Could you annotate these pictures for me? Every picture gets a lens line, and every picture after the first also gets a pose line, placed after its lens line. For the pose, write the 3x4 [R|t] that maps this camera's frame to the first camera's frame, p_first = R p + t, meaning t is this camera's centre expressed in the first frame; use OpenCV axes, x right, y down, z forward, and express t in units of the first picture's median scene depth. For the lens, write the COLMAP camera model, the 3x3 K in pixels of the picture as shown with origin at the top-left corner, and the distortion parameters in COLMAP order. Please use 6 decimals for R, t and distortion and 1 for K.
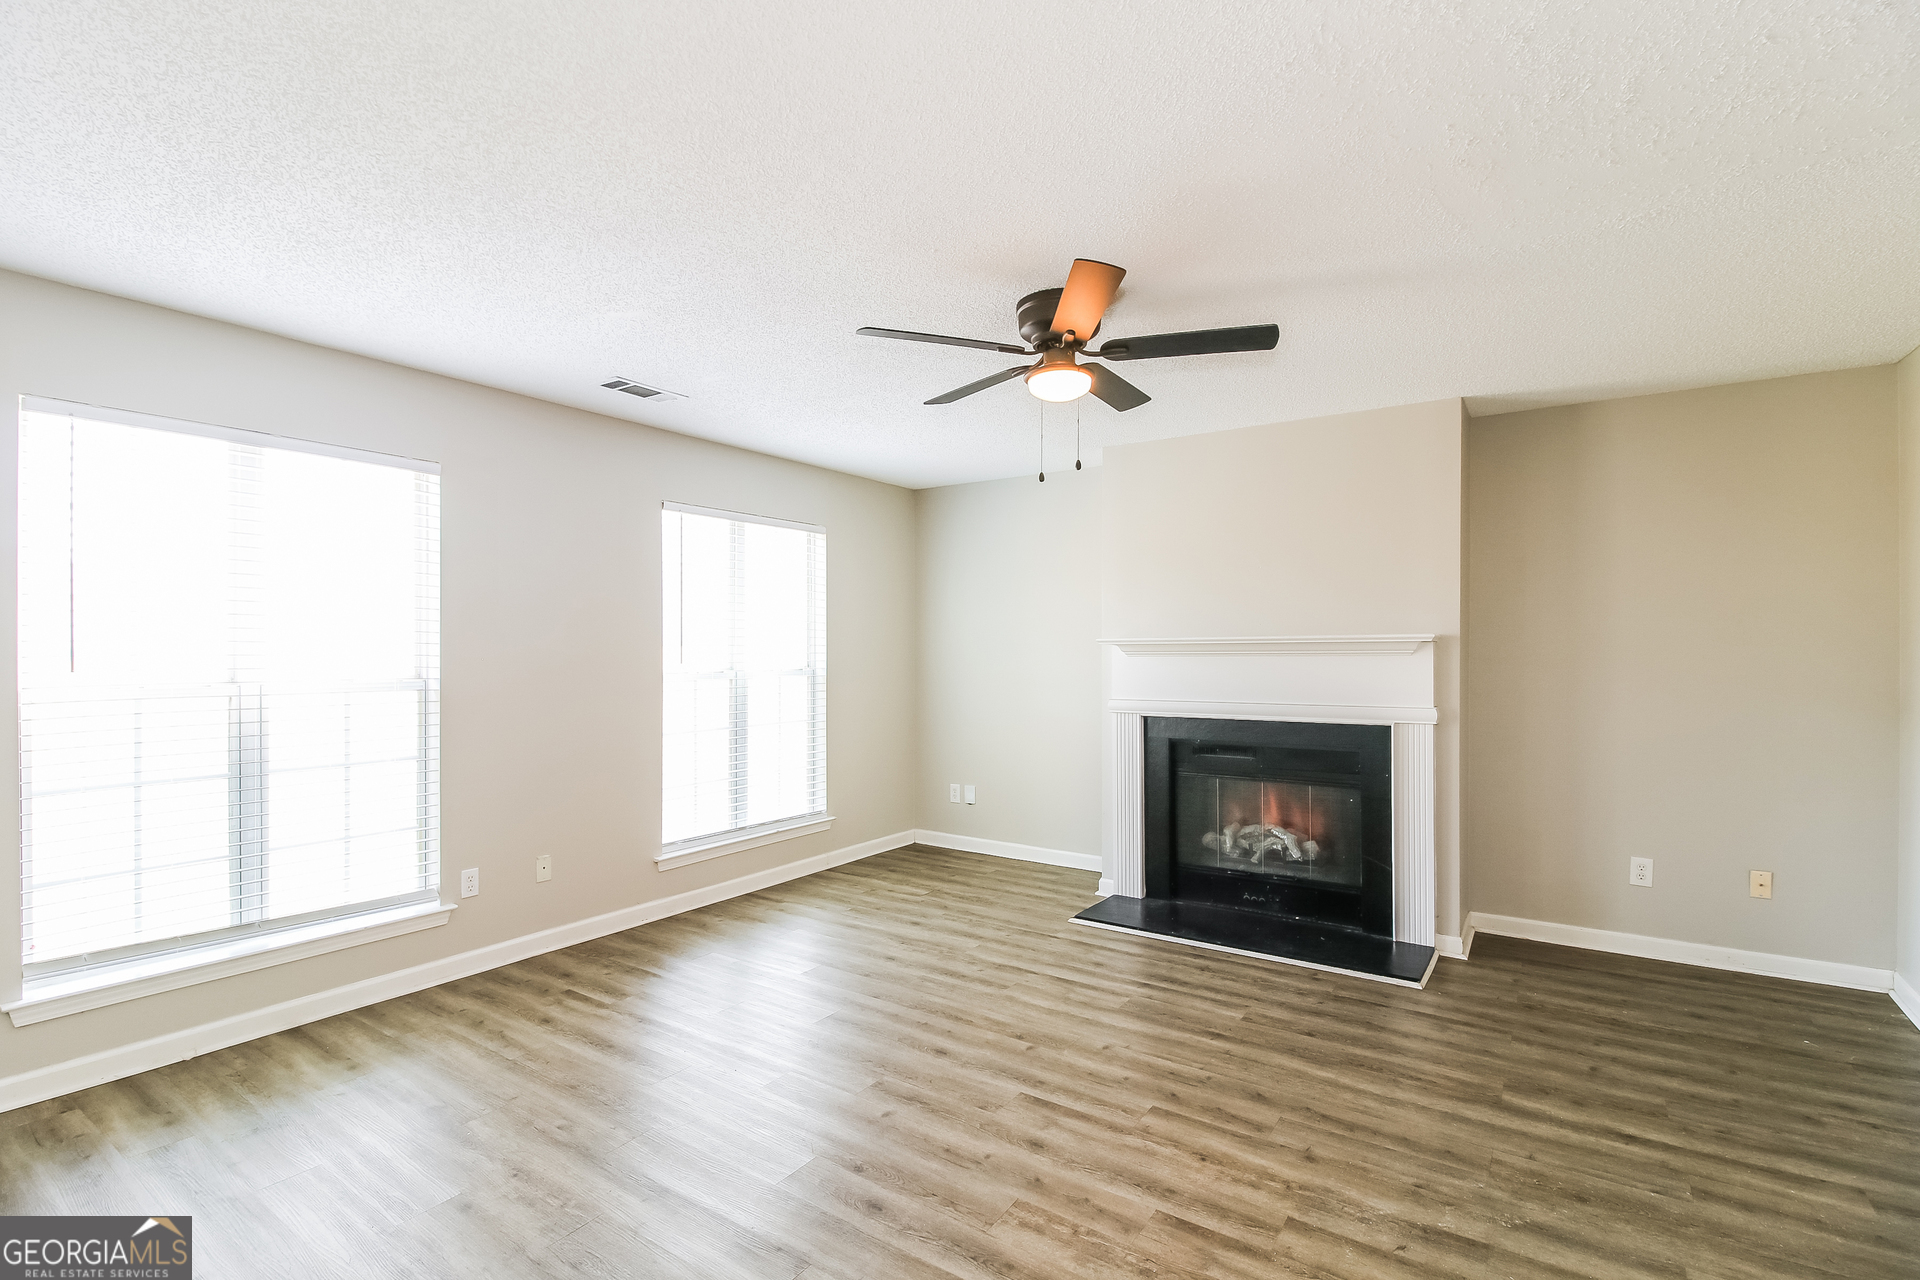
lens RADIAL K [[868.2, 0, 957.3], [0, 868.2, 654.0], [0, 0, 1]] dist [0.003698, -0.009049]
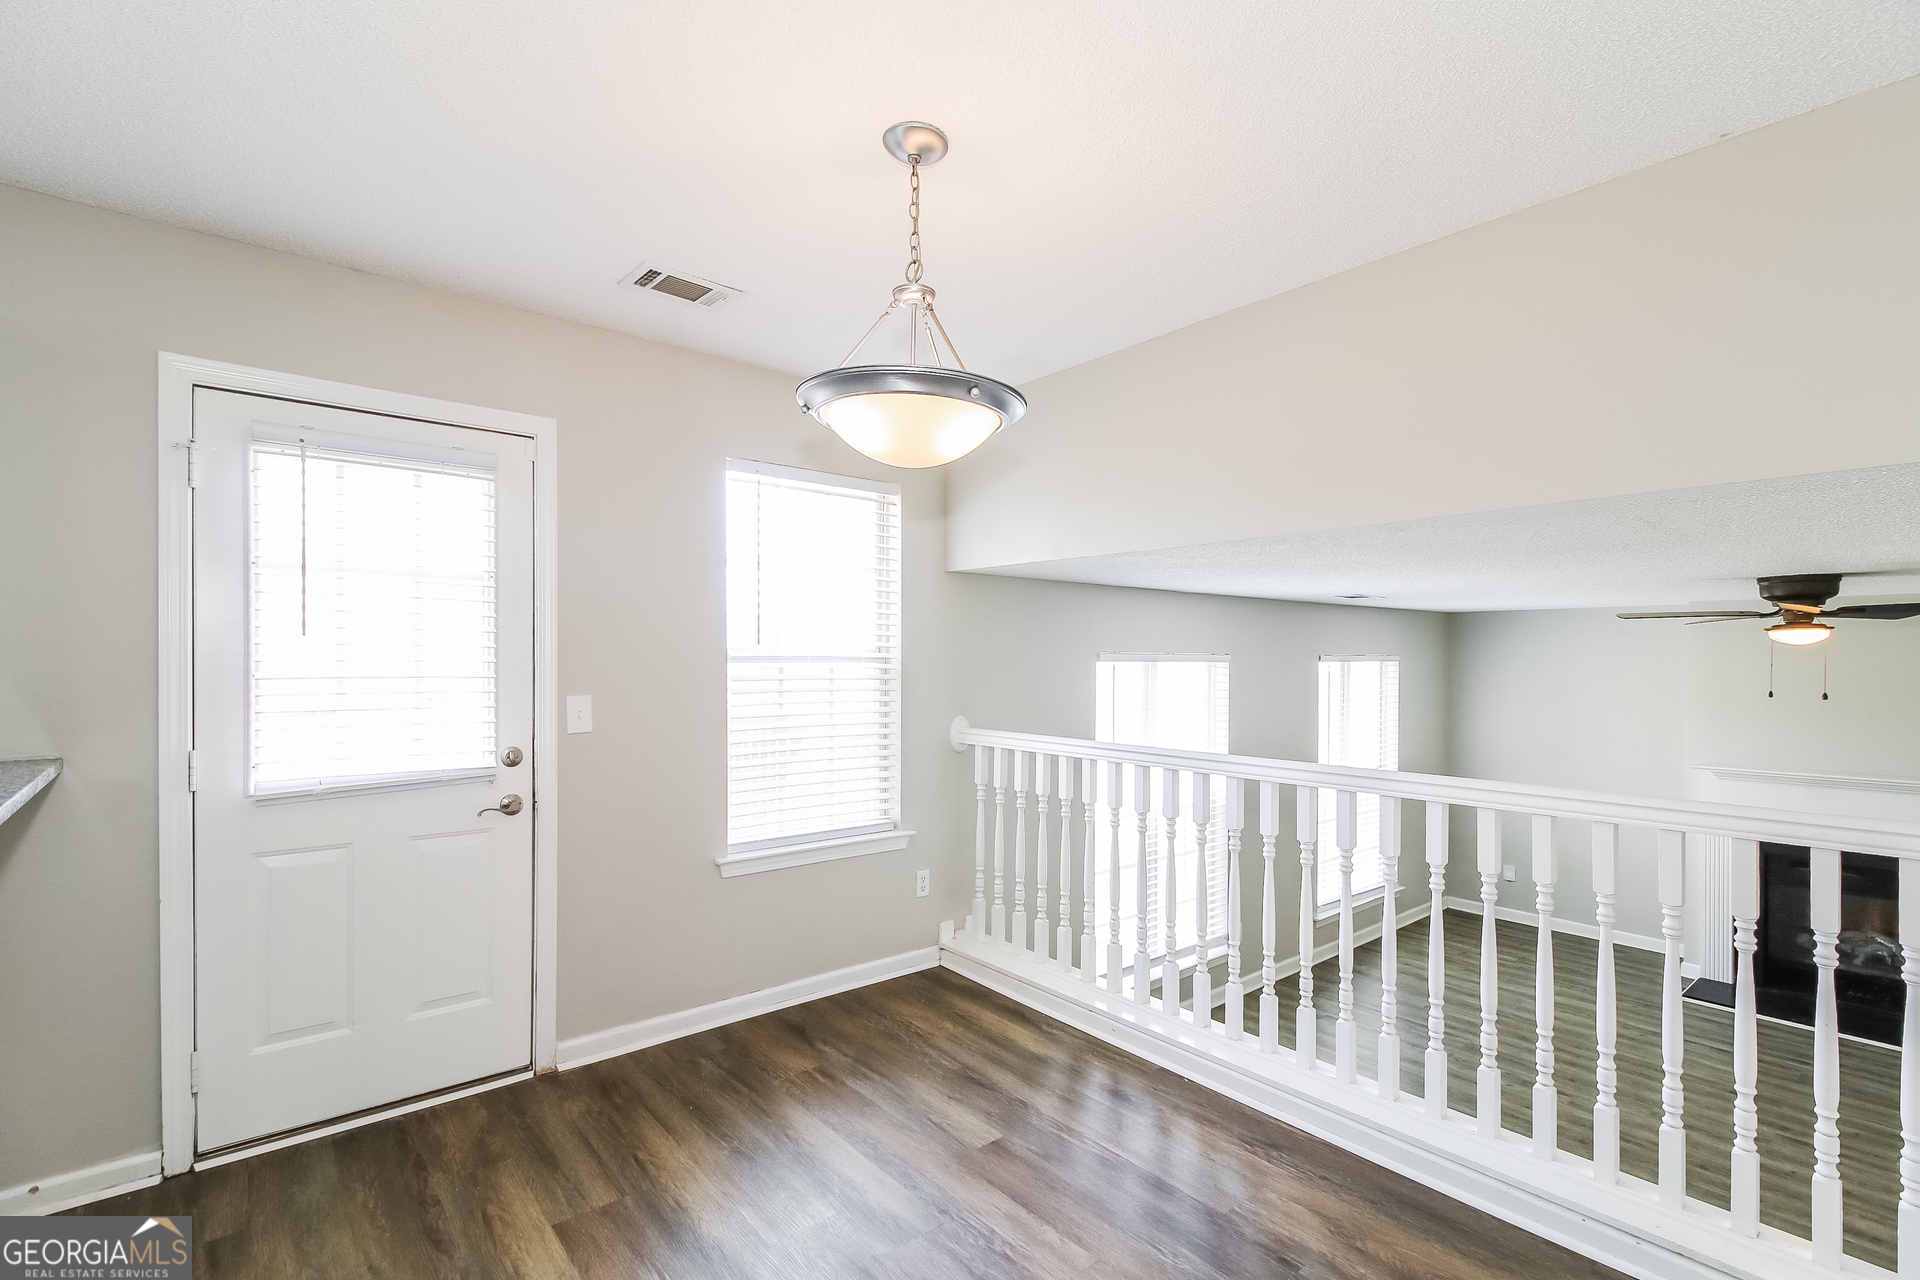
lens RADIAL K [[868.2, 0, 957.3], [0, 868.2, 654.0], [0, 0, 1]] dist [0.003698, -0.009049]
pose [[0.961308, 0.002104, -0.275468, -0.596259], [-0.004718, 0.999950, -0.008825, -0.192022], [0.275436, 0.009783, 0.961270, -0.536166]]
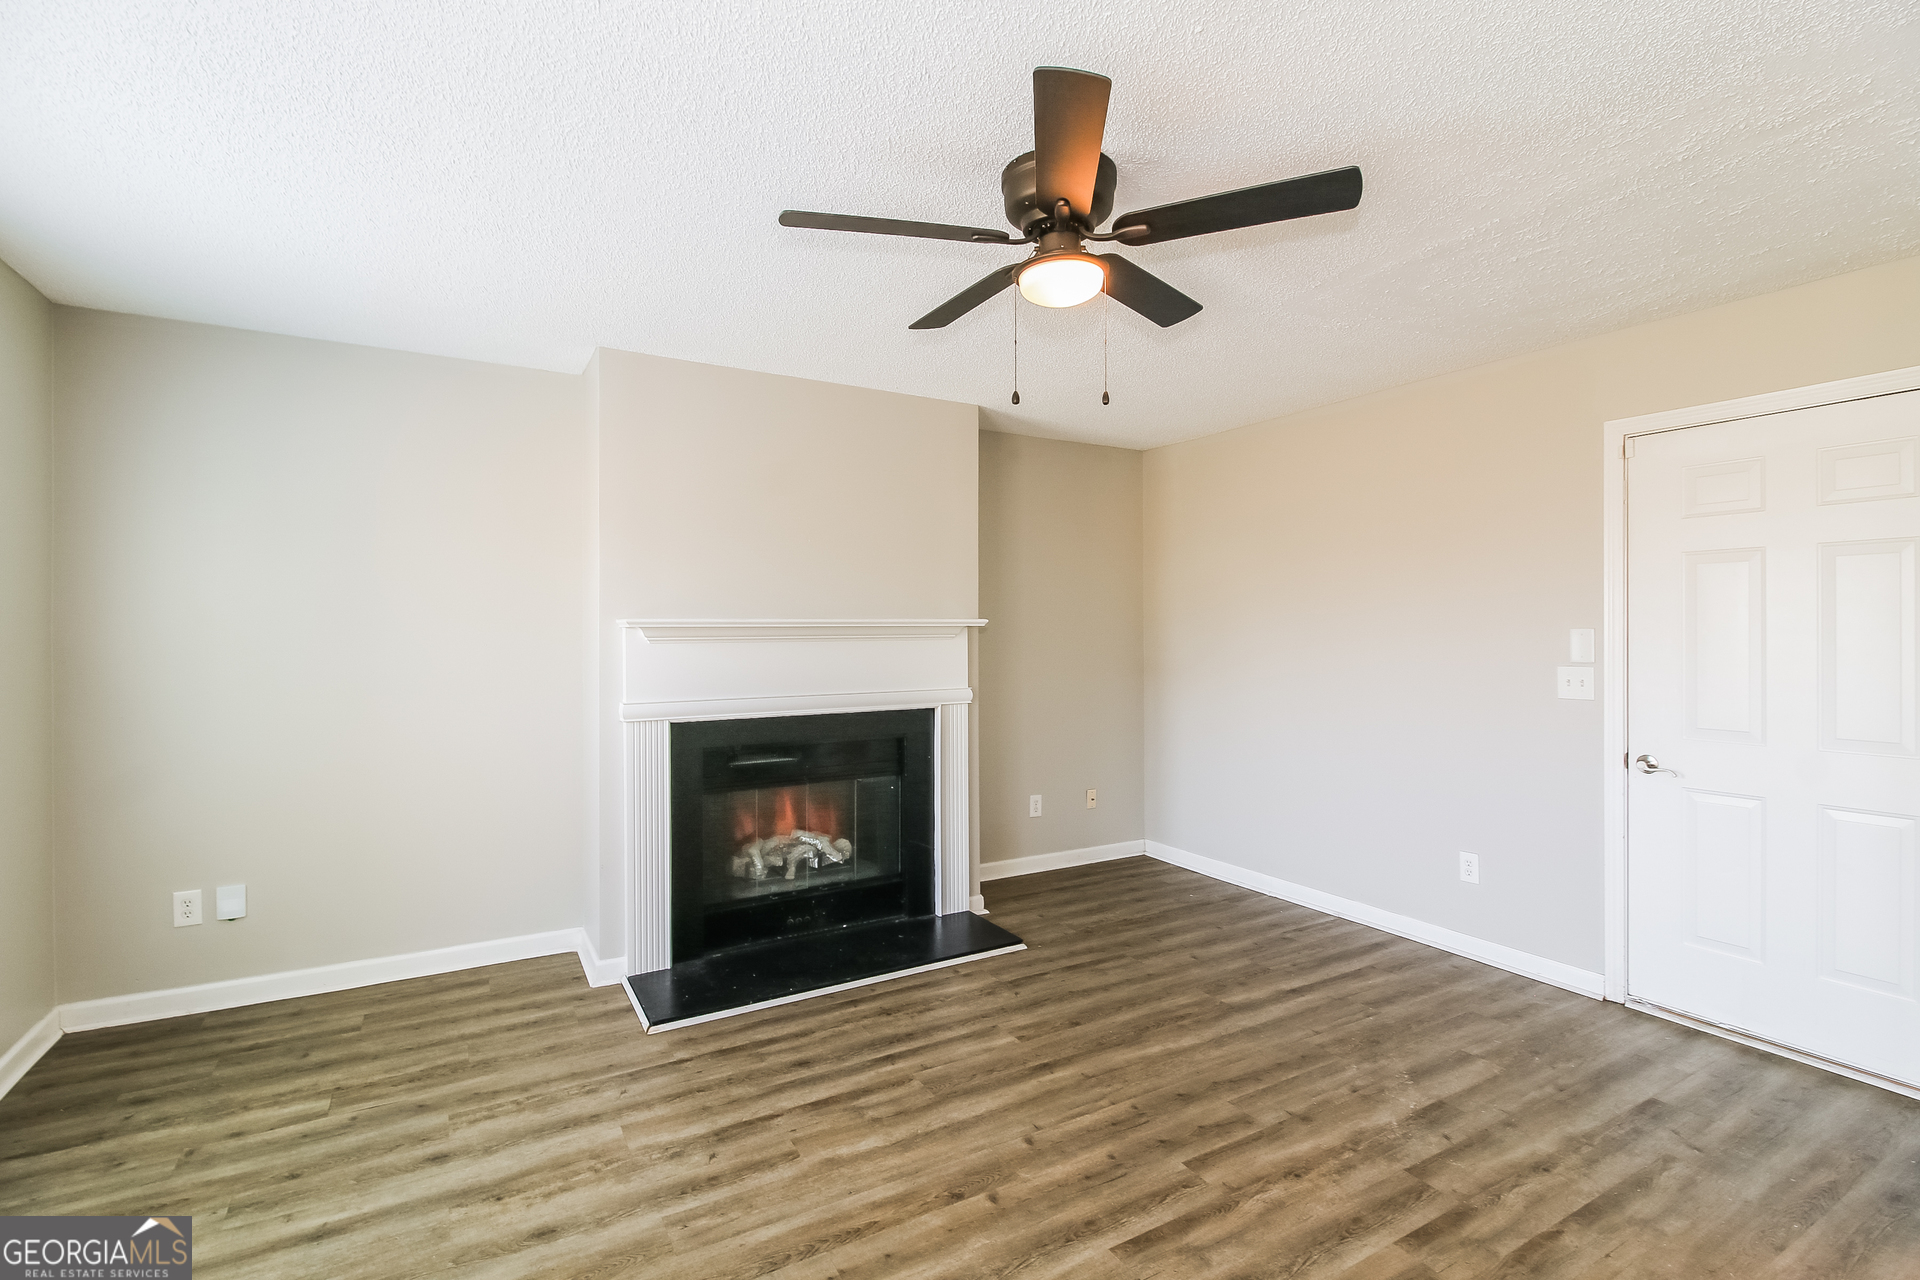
lens RADIAL K [[873.5, 0, 960.3], [0, 873.5, 629.3], [0, 0, 1]] dist [0.018897, -0.014446]
pose [[0.431647, 0.003584, 0.902035, -0.441806], [0.004344, 0.999972, -0.006052, -0.004467], [-0.902032, 0.006530, 0.431620, 0.547770]]
